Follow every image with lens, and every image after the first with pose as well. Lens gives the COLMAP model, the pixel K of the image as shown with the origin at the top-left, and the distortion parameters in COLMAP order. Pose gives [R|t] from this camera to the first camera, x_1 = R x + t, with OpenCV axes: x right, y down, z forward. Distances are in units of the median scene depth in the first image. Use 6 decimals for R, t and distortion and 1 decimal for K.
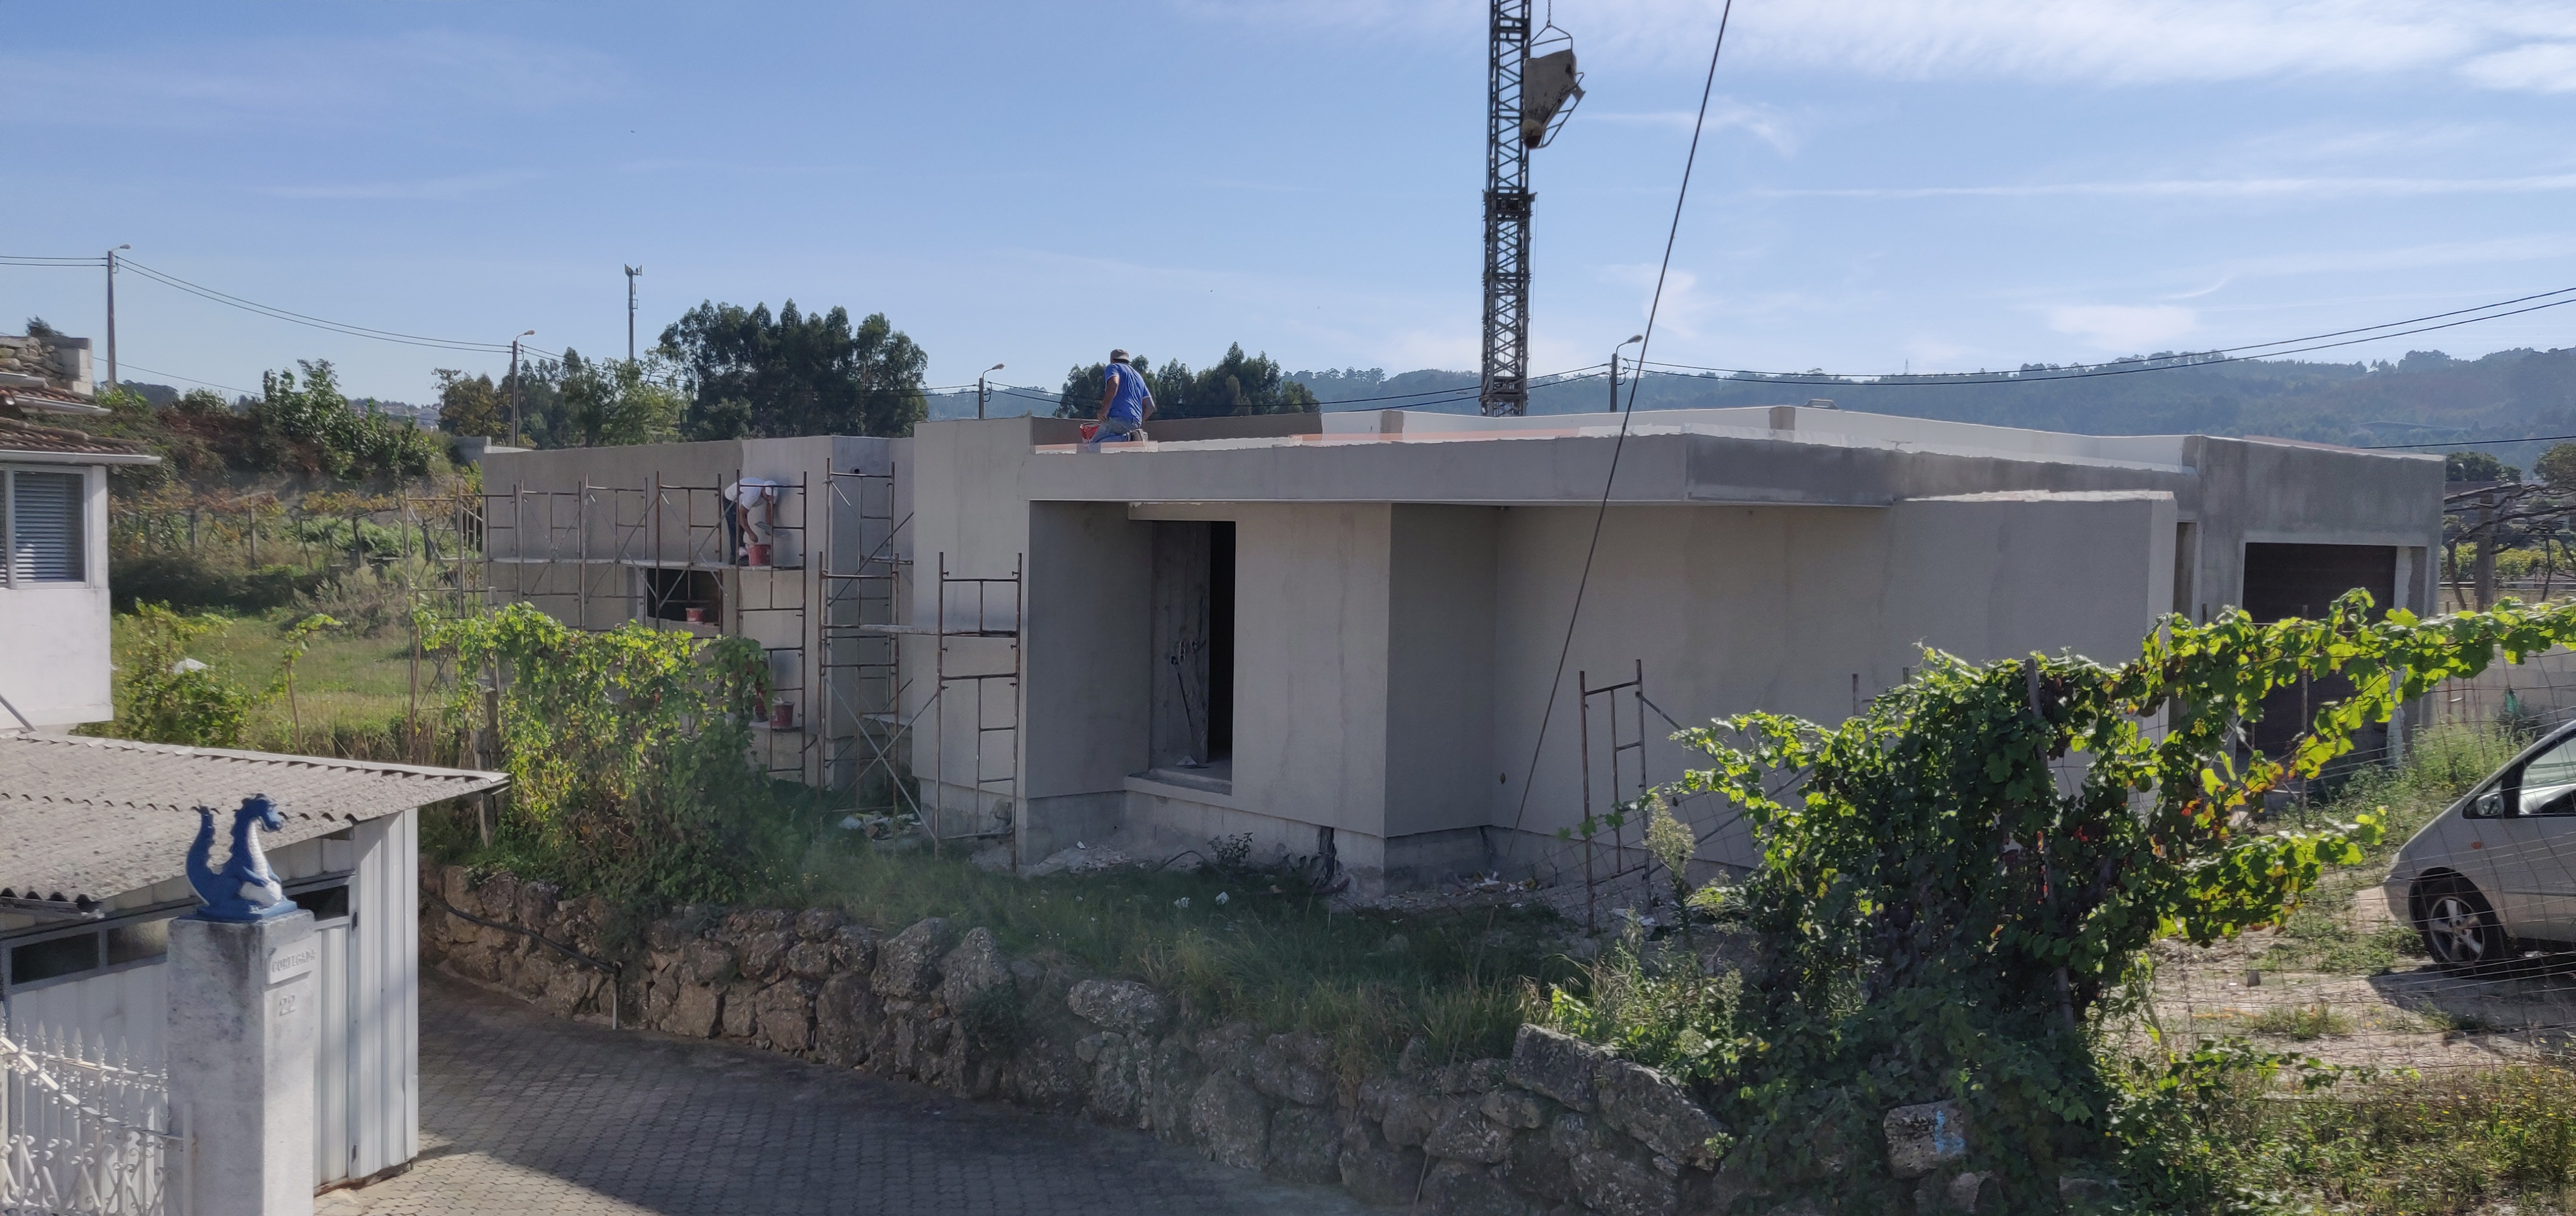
lens RADIAL K [[1980.0, 0, 1267.9], [0, 1980.0, 617.8], [0, 0, 1]] dist [0.015135, 0.029522]
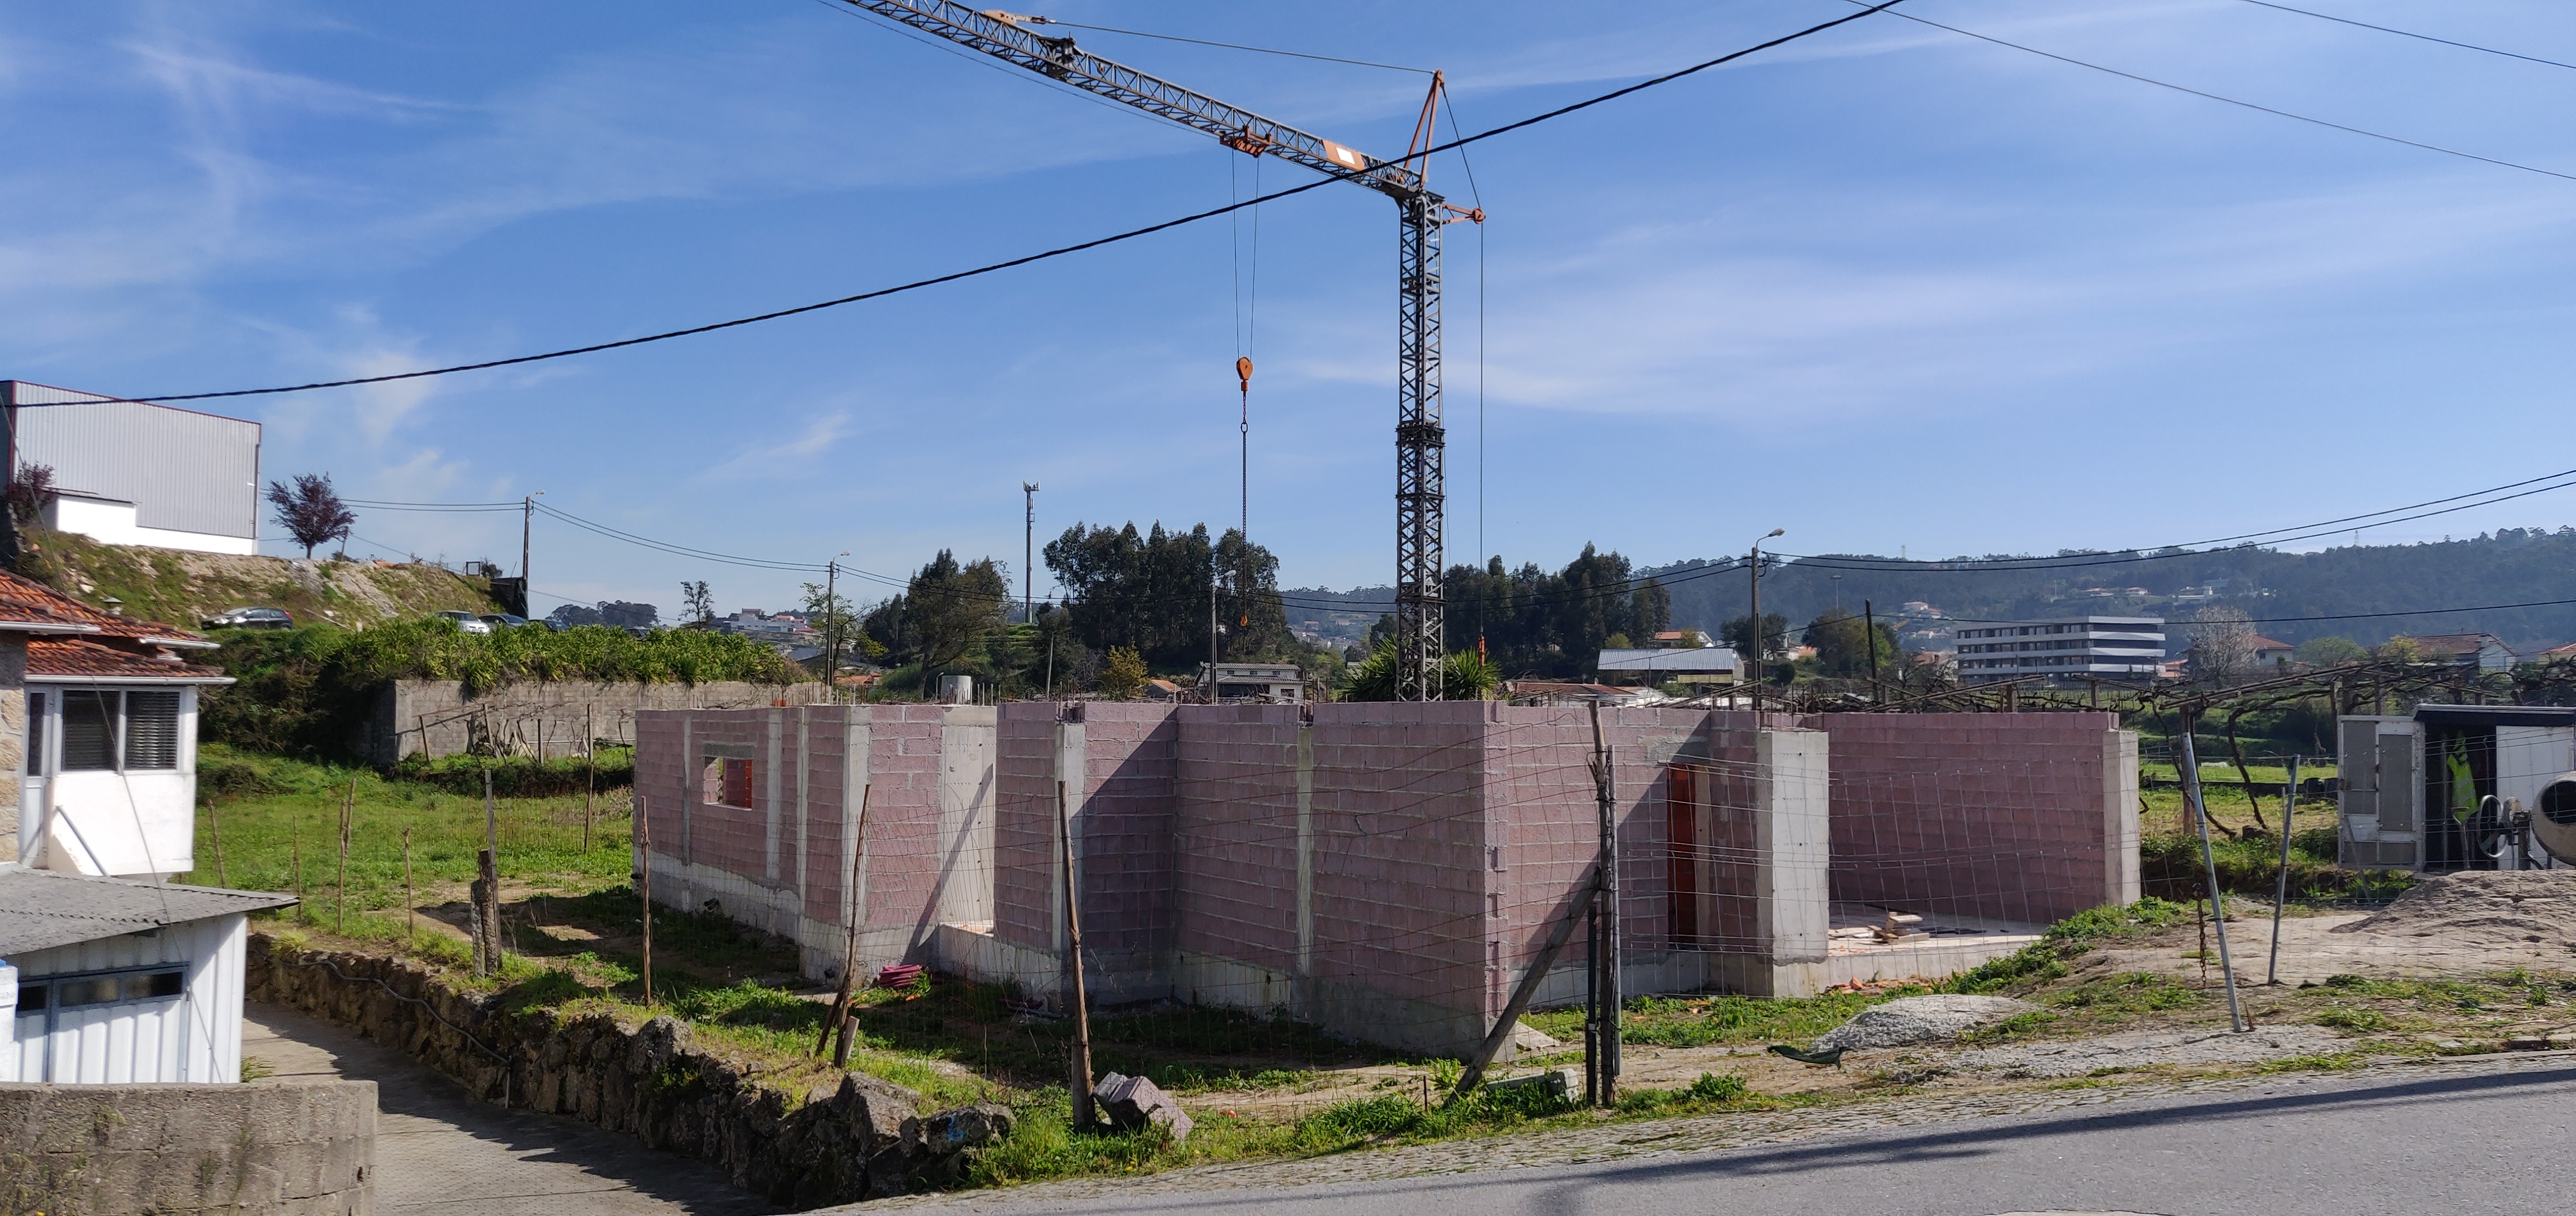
lens RADIAL K [[1980.0, 0, 1304.4], [0, 1980.0, 610.8], [0, 0, 1]] dist [0.015135, 0.029522]
pose [[0.977099, -0.027243, -0.211035, 0.484885], [0.005316, 0.994586, -0.103782, 0.020885], [0.212720, 0.100283, 0.971953, -0.199442]]
